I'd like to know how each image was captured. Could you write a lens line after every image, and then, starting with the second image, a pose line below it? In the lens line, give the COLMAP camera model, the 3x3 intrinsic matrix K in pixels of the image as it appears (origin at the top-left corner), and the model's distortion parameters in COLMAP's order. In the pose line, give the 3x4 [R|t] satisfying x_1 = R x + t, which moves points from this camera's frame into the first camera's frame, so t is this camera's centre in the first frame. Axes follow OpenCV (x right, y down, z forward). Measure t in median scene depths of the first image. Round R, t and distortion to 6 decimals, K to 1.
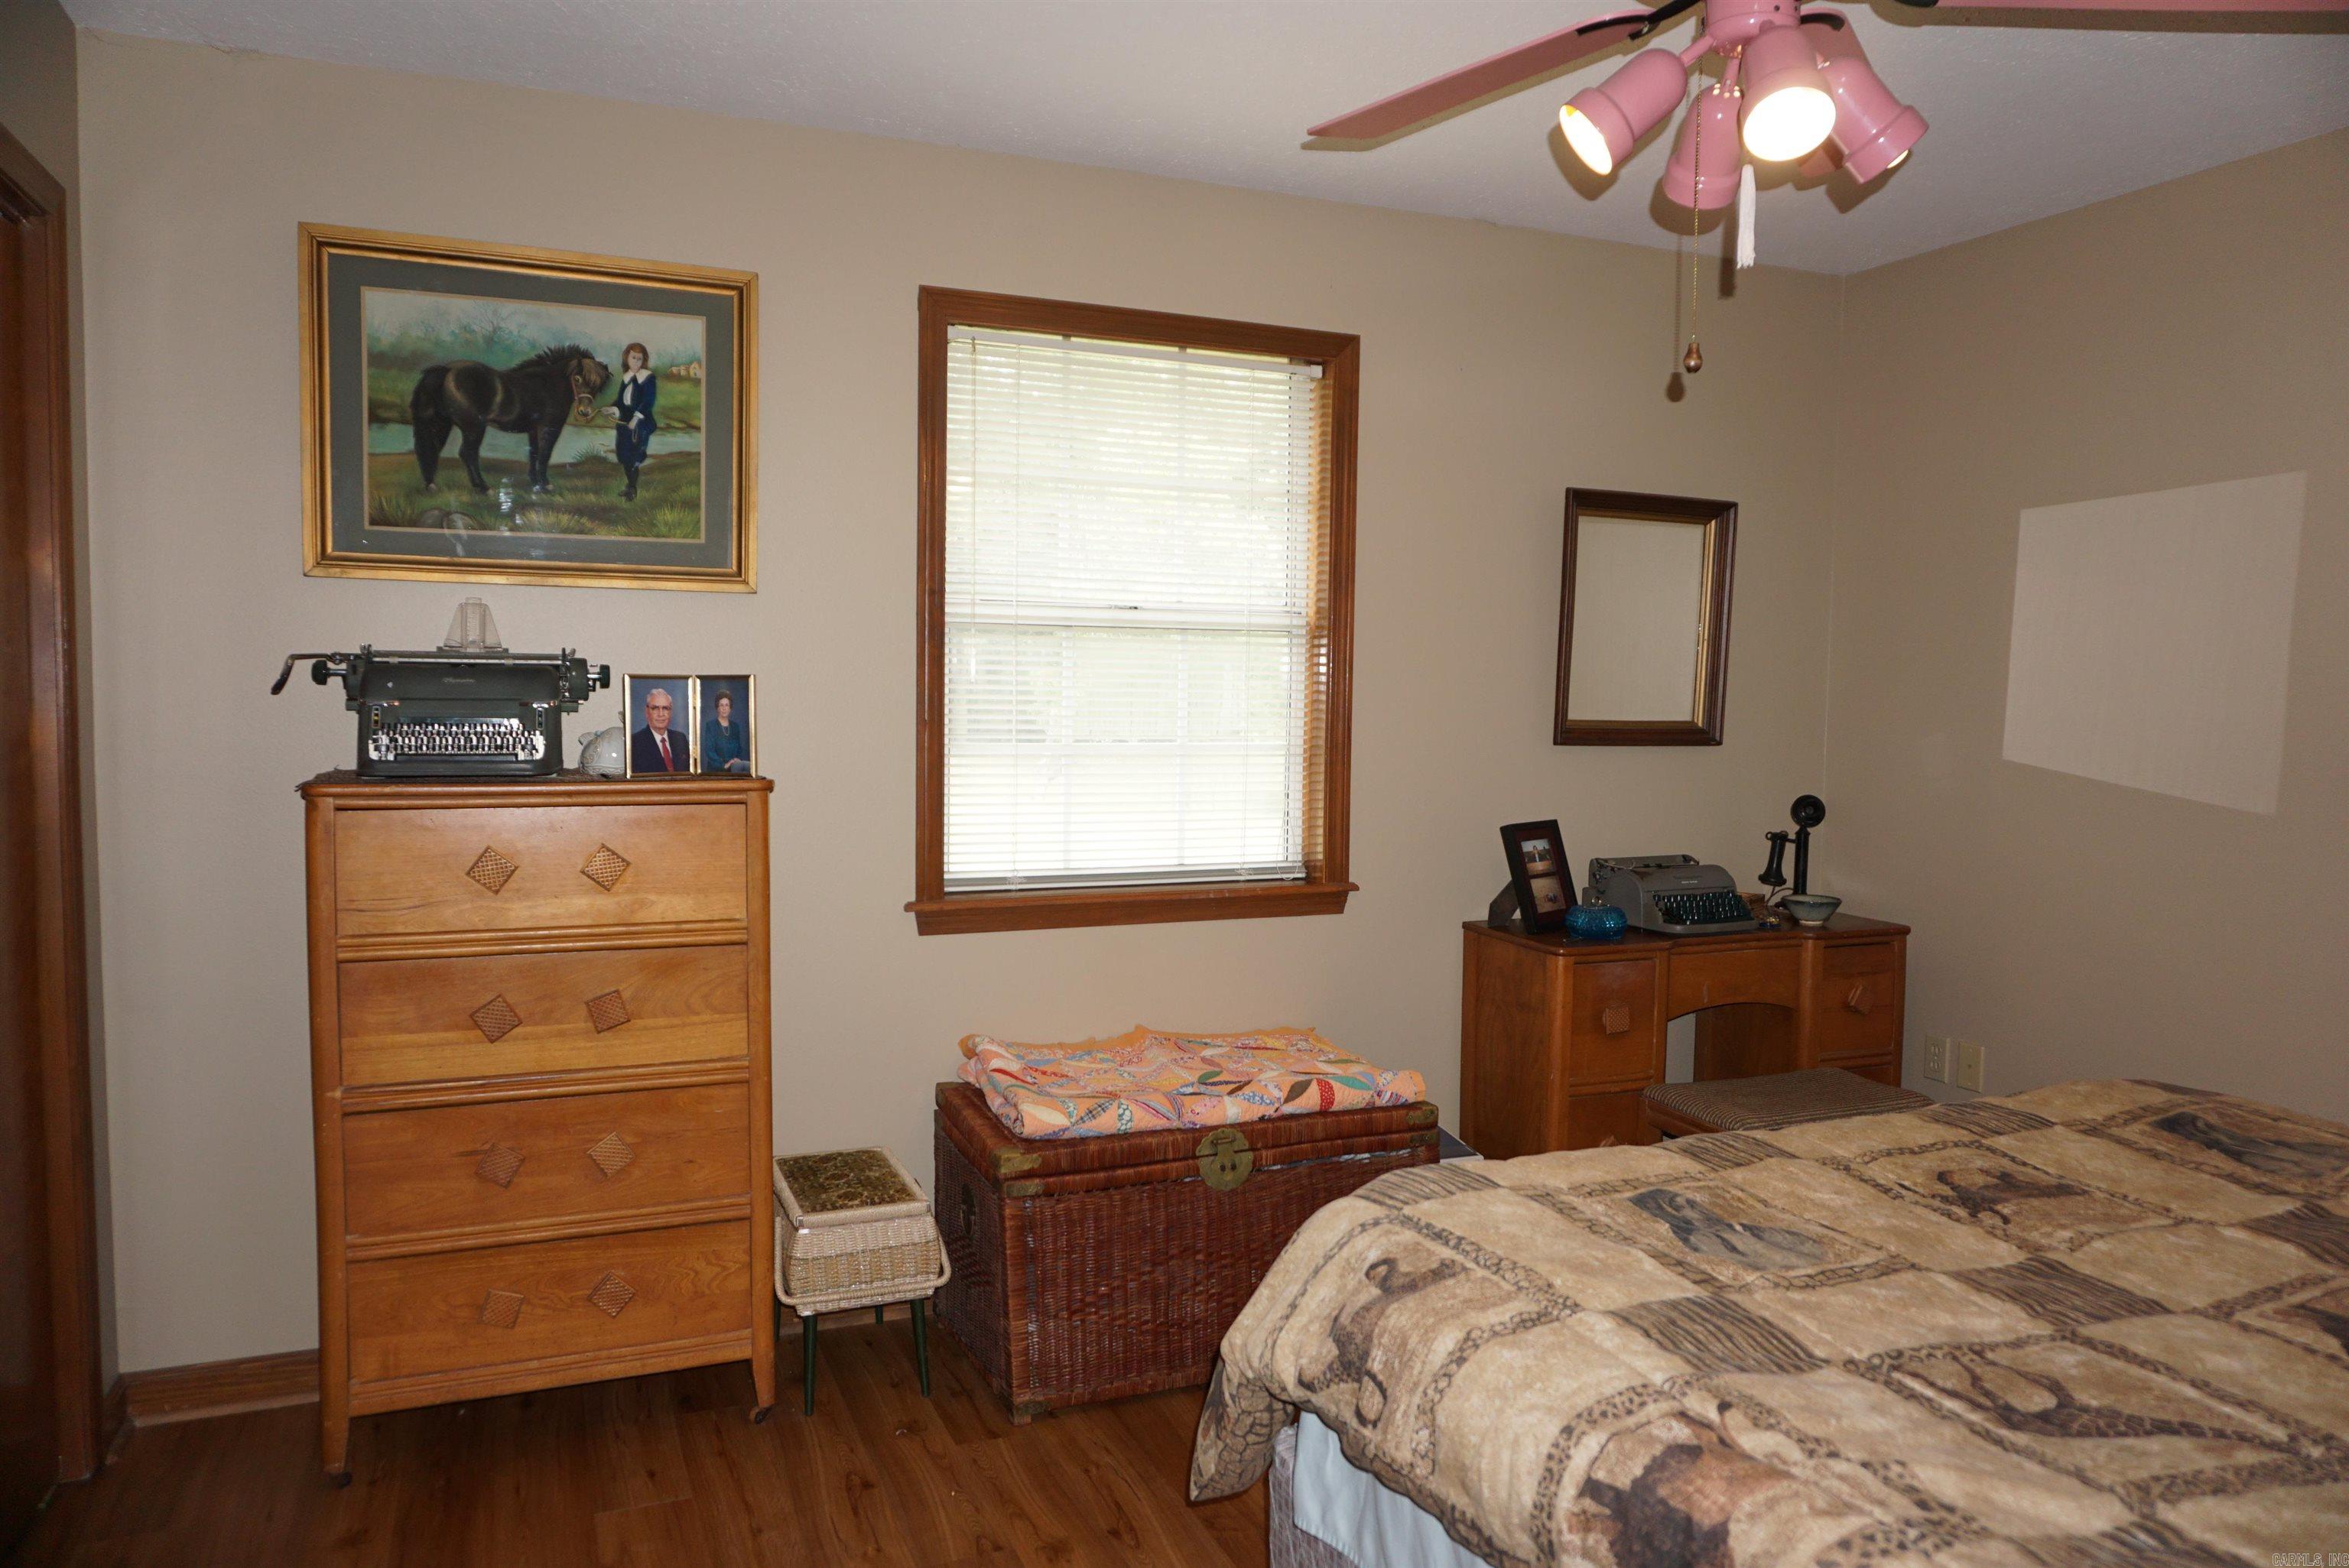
lens RADIAL K [[1566.7, 0, 1180.2], [0, 1566.7, 781.1], [0, 0, 1]] dist [-0.048614, 0.034477]
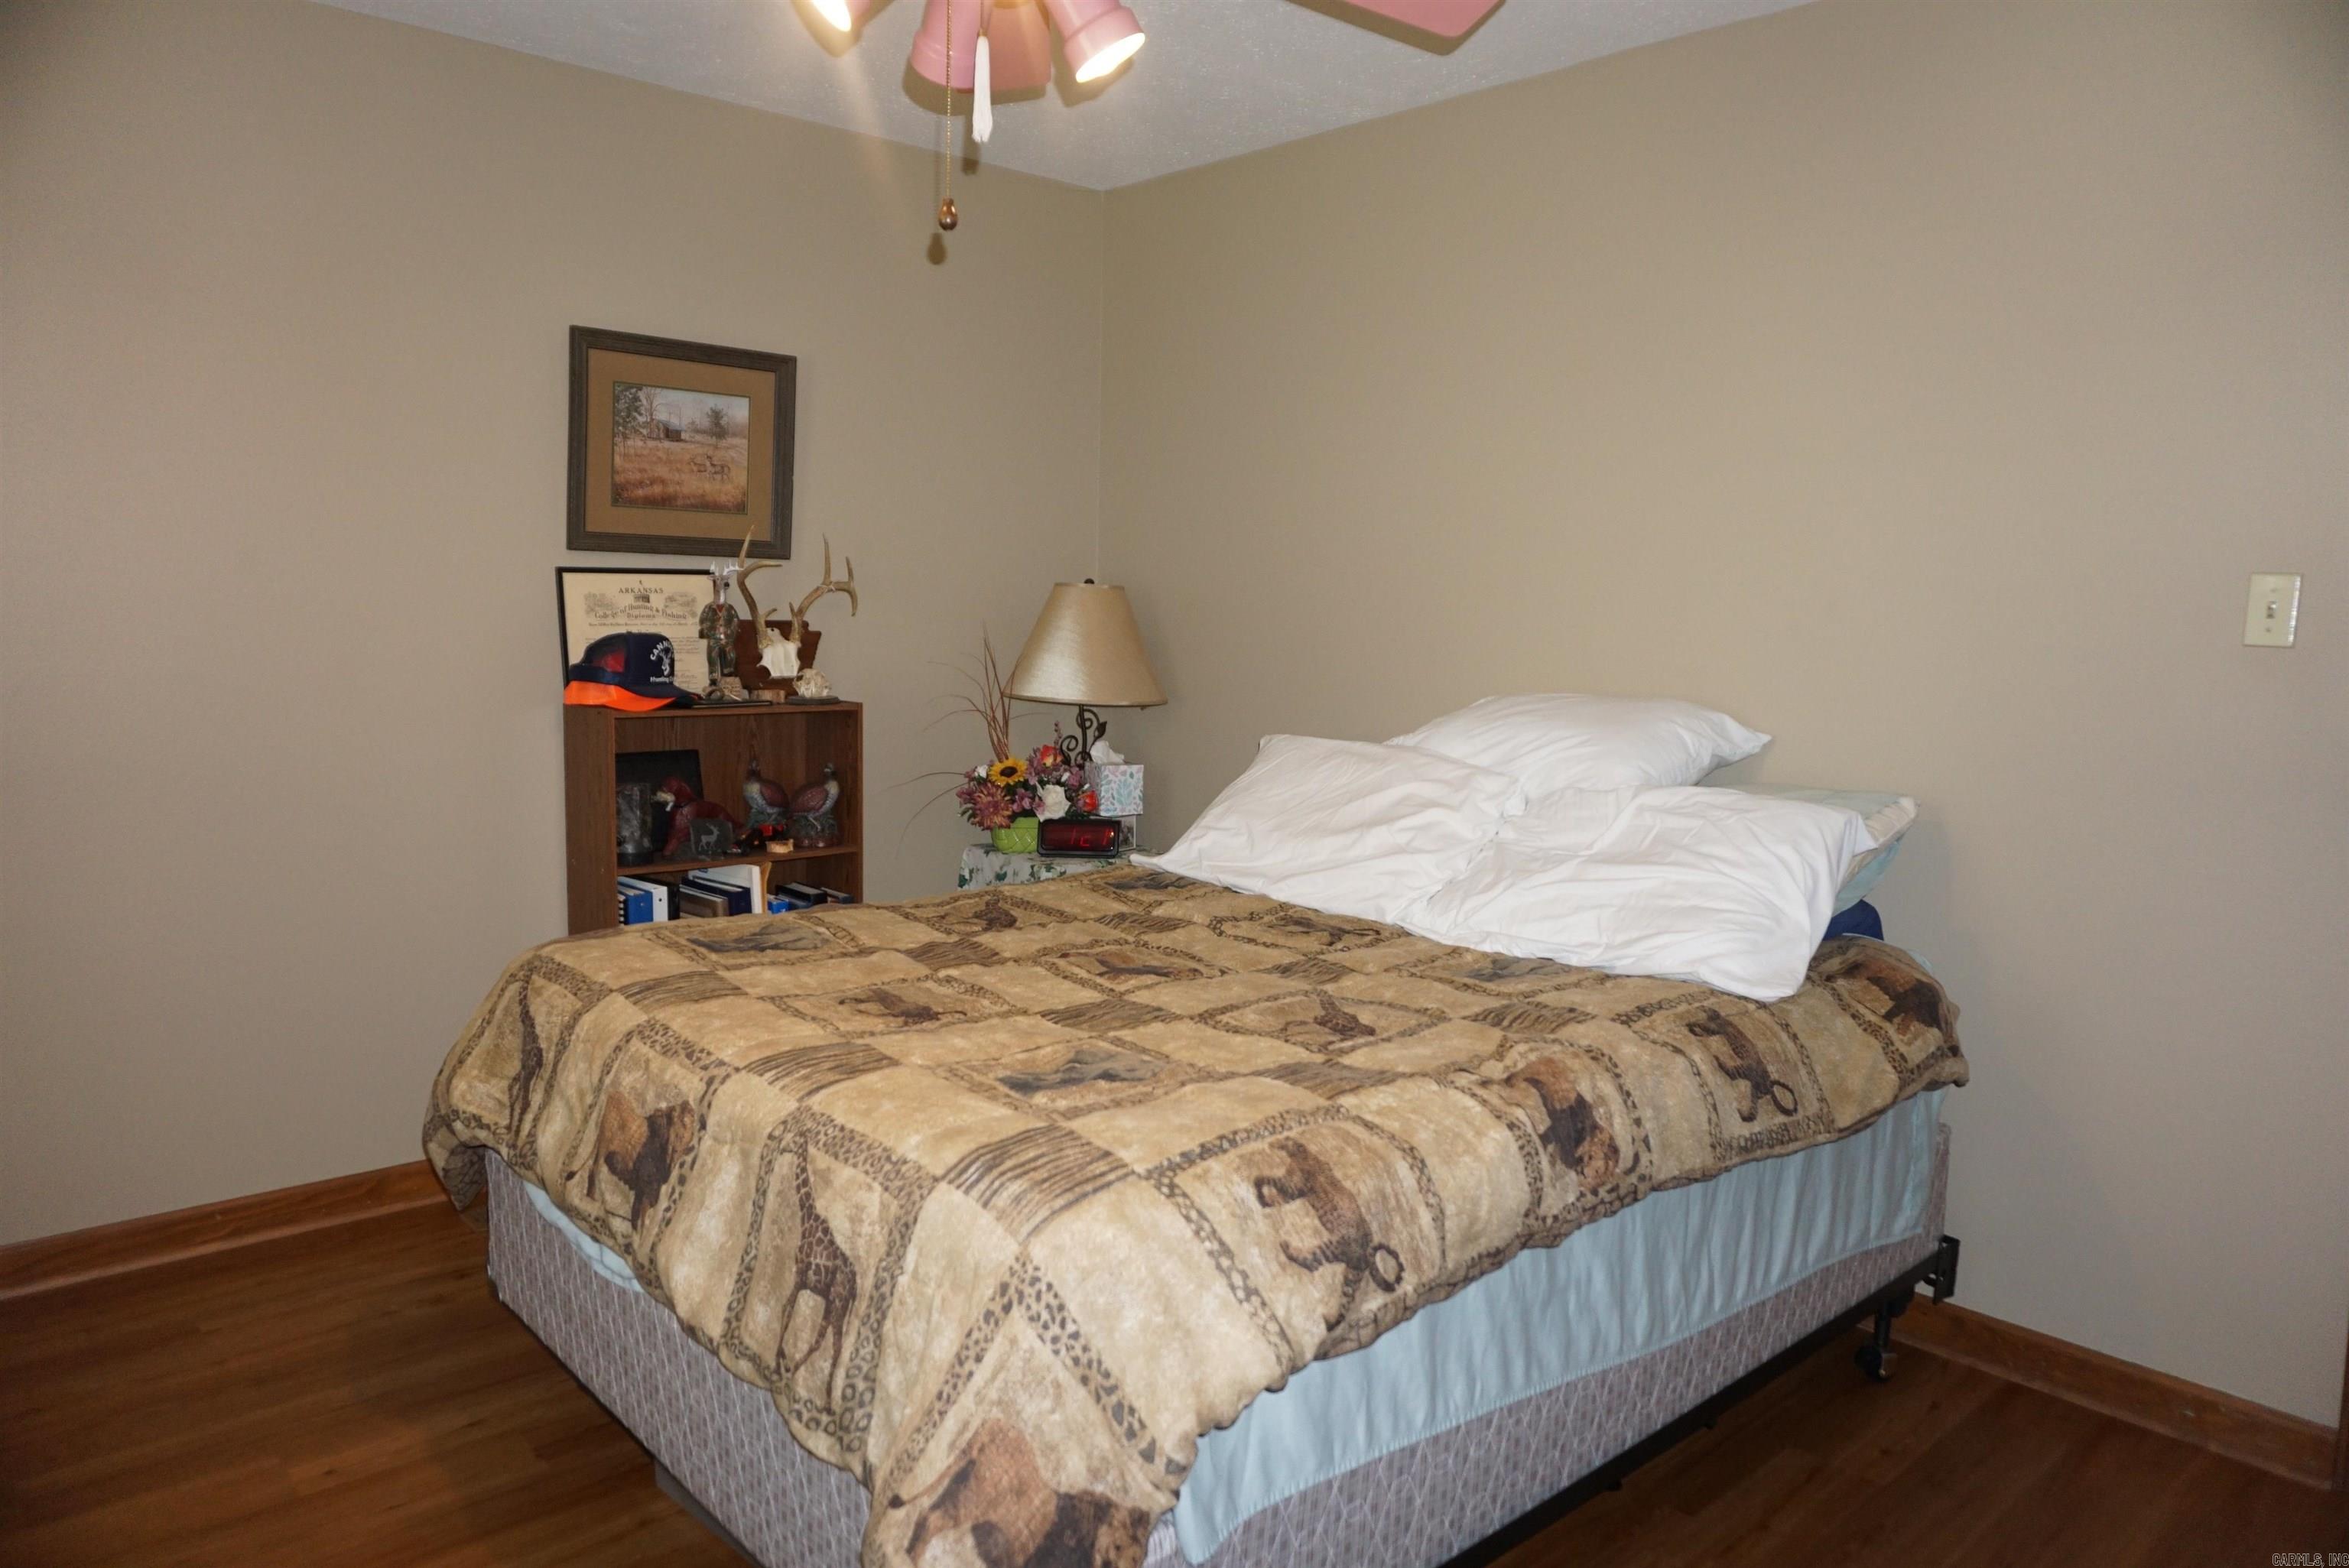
lens RADIAL K [[1566.7, 0, 1180.2], [0, 1566.7, 781.1], [0, 0, 1]] dist [-0.048614, 0.034477]
pose [[-0.342157, -0.125536, 0.931219, -0.717557], [0.032667, 0.988847, 0.145307, -0.078038], [-0.939075, 0.080138, -0.334240, 1.352857]]
